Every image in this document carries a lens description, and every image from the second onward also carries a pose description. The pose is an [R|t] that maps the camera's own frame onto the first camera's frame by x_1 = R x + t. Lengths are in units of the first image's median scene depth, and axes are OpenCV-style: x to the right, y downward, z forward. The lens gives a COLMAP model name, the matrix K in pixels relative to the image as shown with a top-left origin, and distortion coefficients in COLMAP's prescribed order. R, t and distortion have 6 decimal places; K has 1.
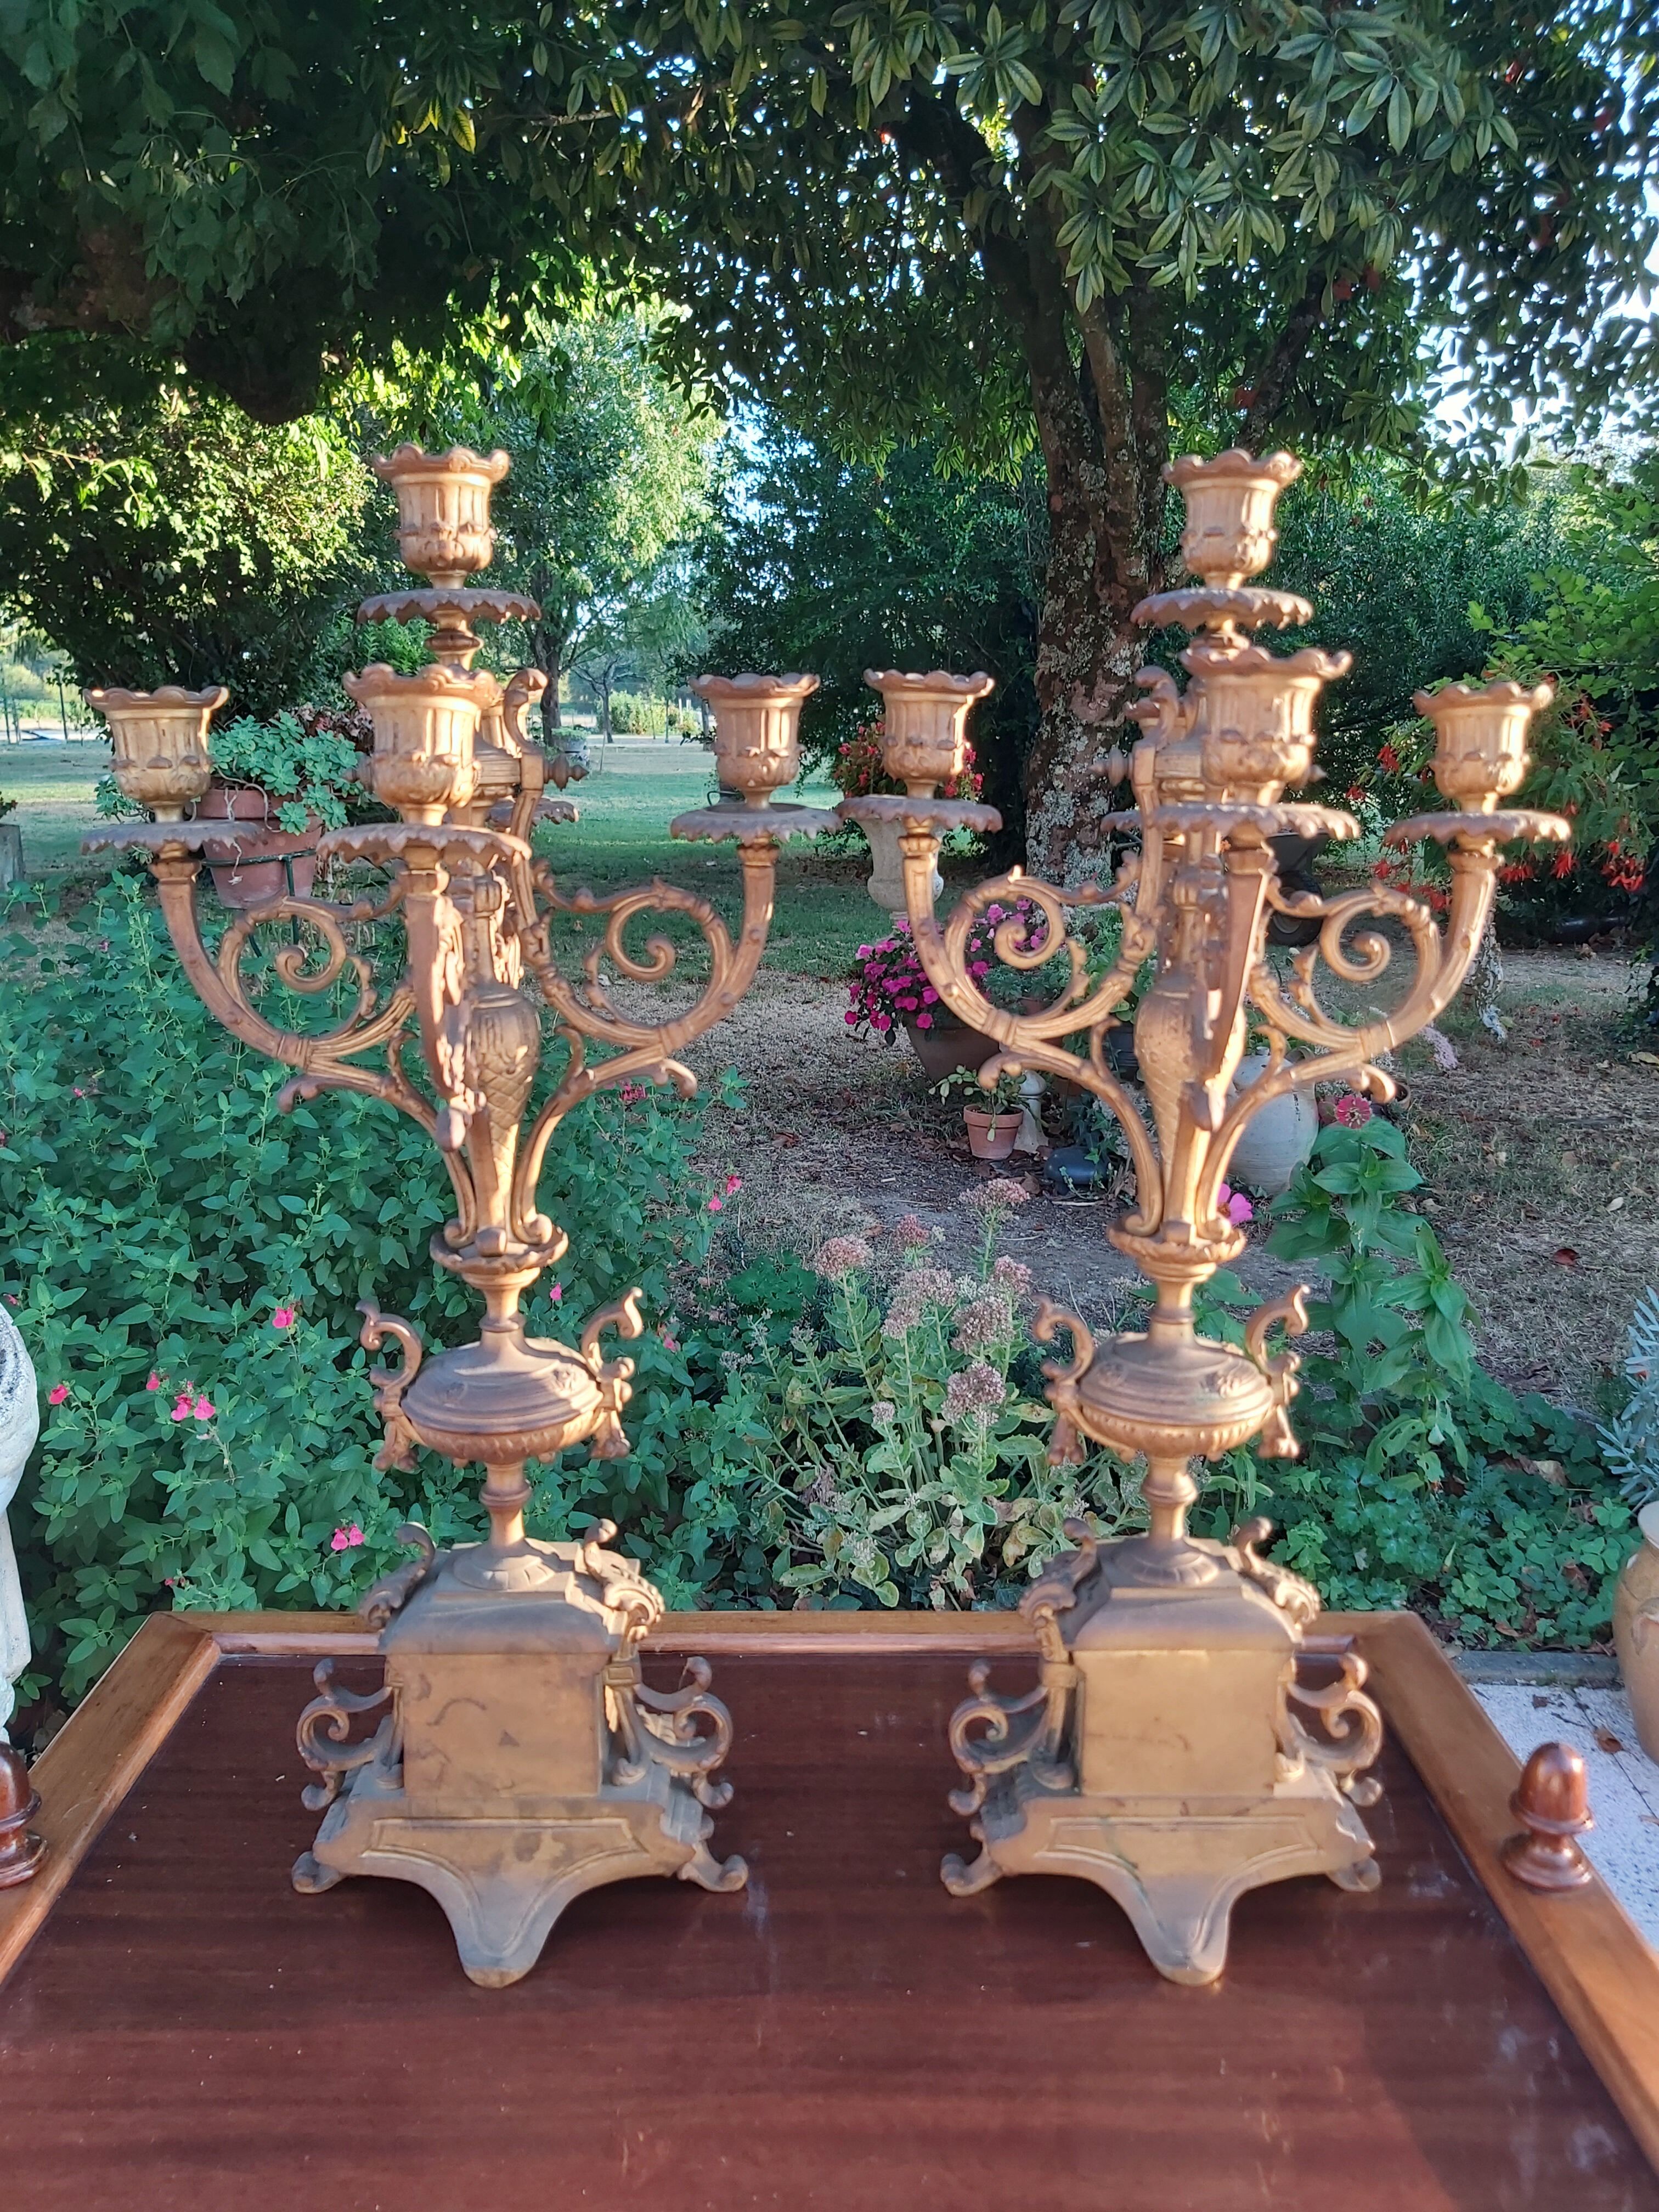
lens RADIAL K [[1656.8, 0, 824.5], [0, 1656.8, 1099.6], [0, 0, 1]] dist [0.058480, -0.116624]
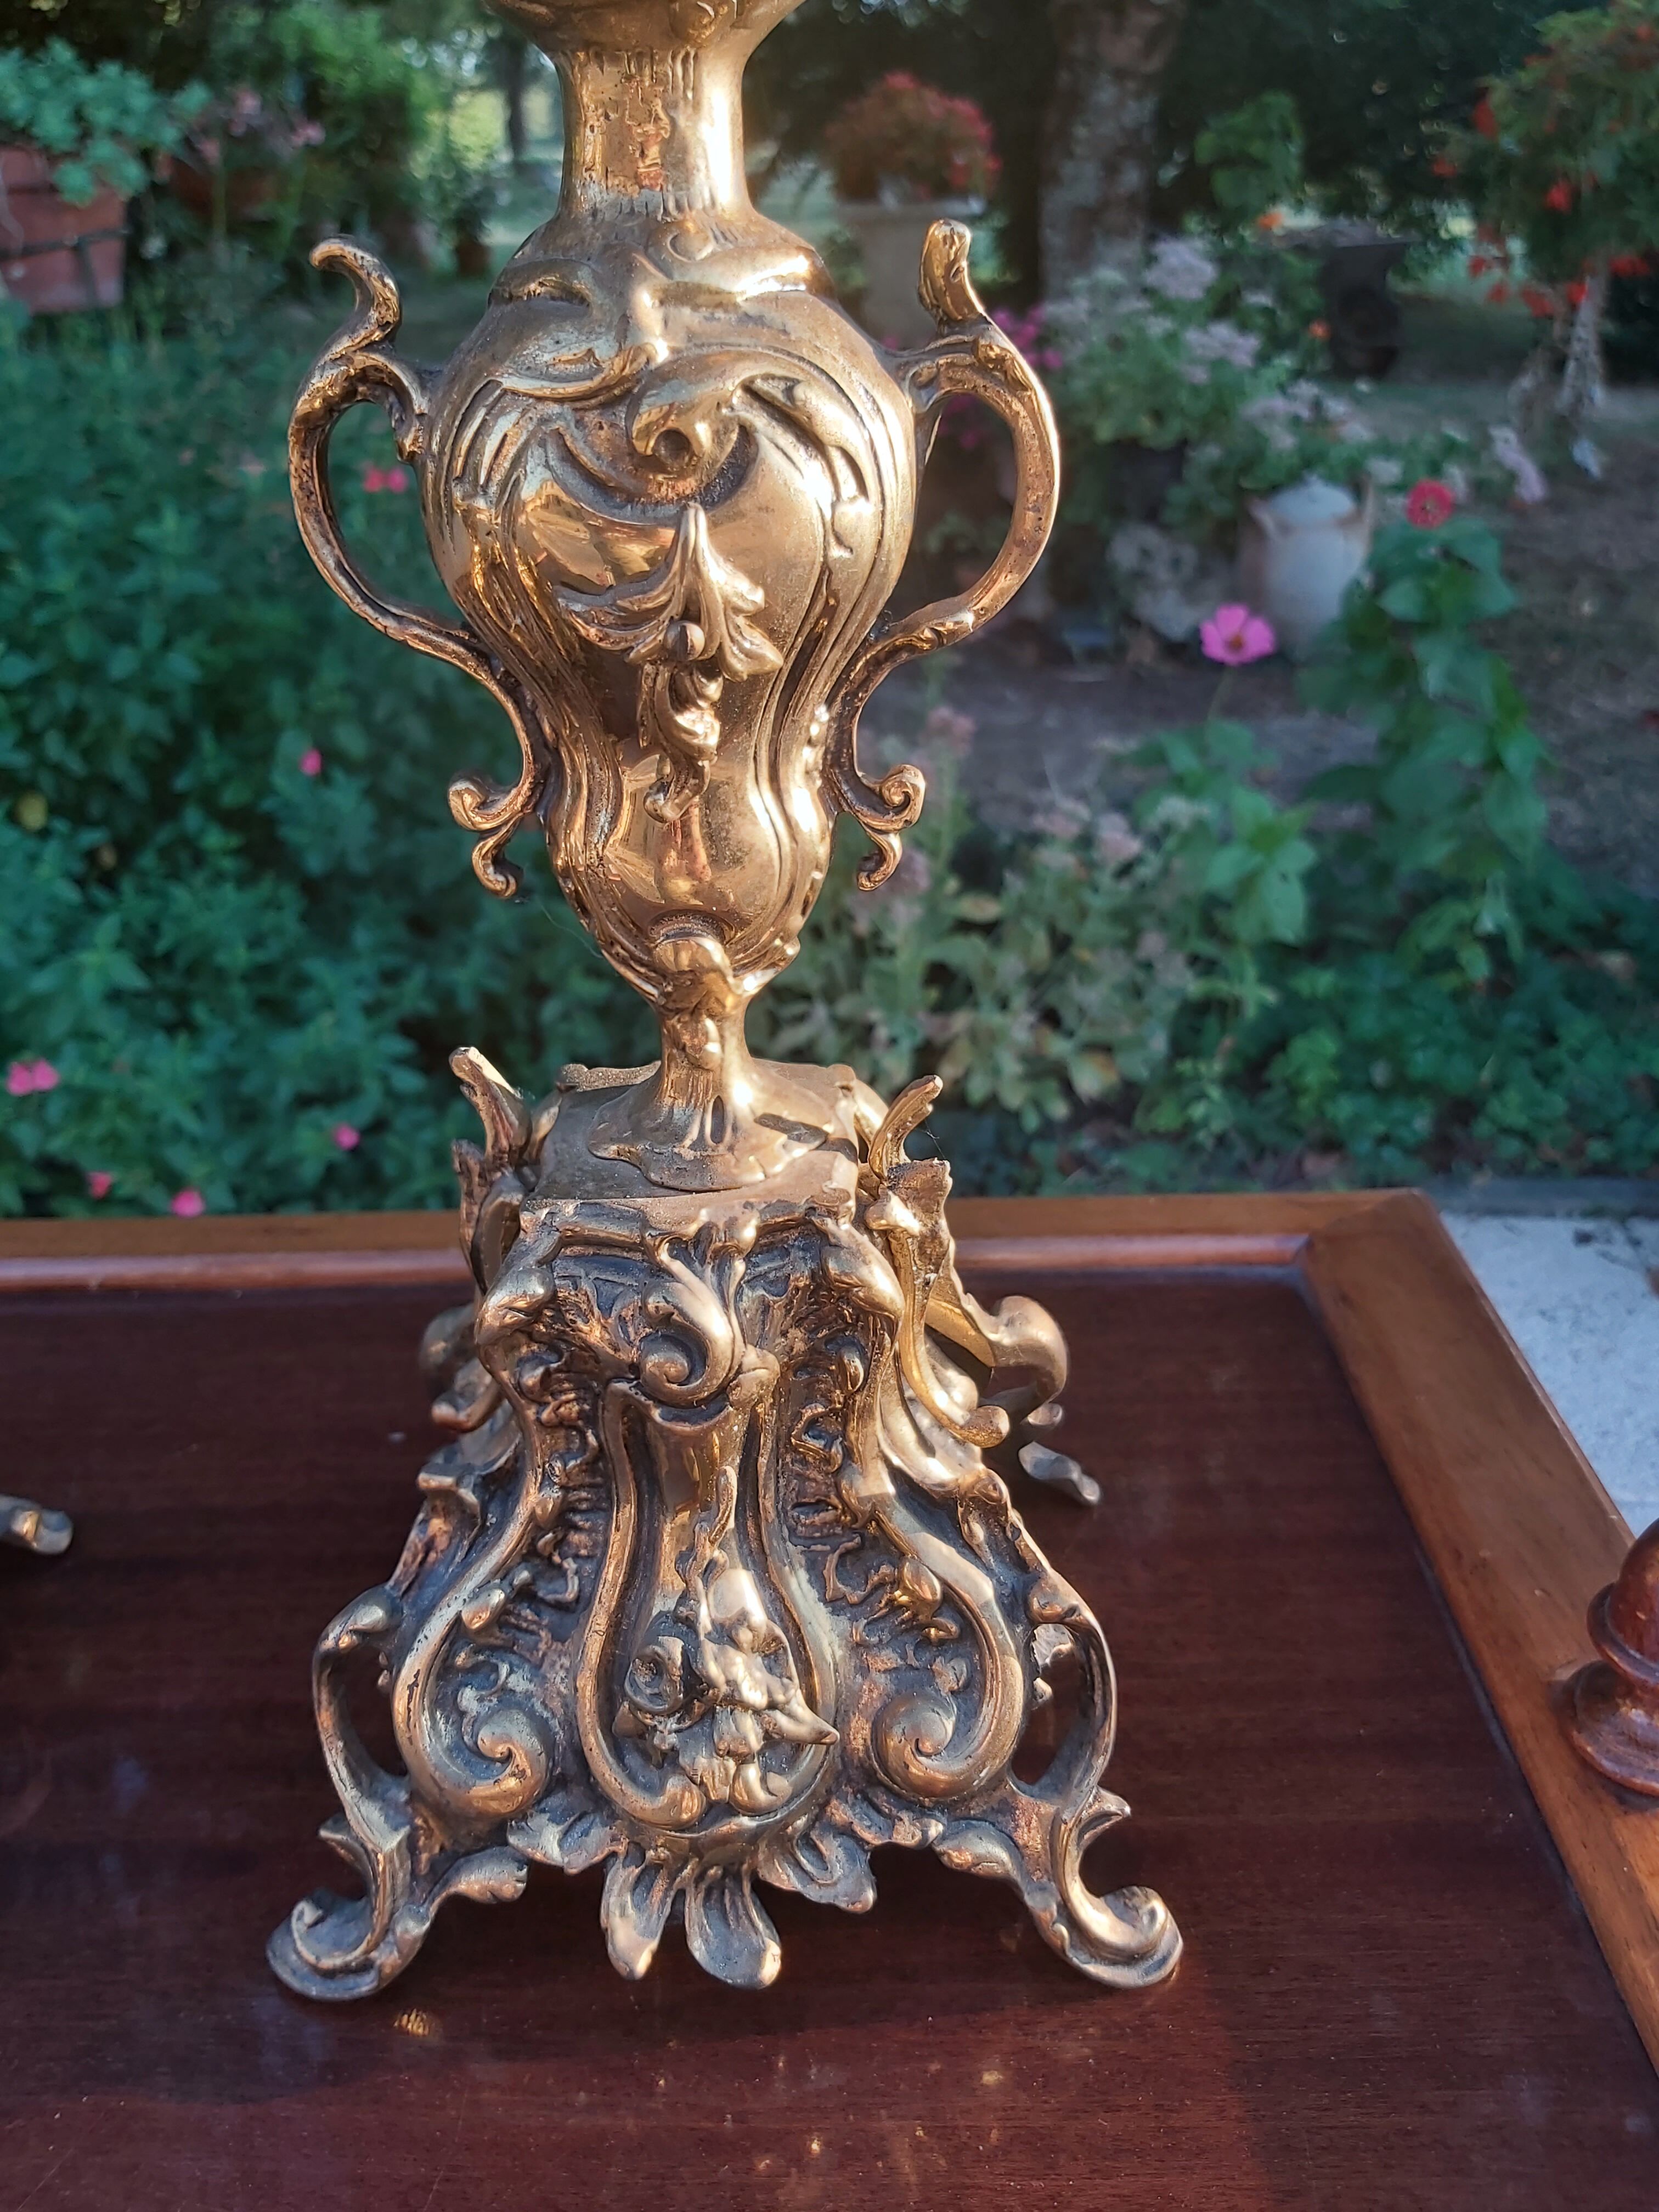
lens RADIAL K [[1660.9, 0, 829.2], [0, 1660.9, 1077.7], [0, 0, 1]] dist [0.063255, -0.141881]
pose [[0.999548, -0.015135, -0.025973, 0.035563], [0.021587, 0.962682, 0.269773, 0.024492], [0.020921, -0.270211, 0.962574, 0.099982]]
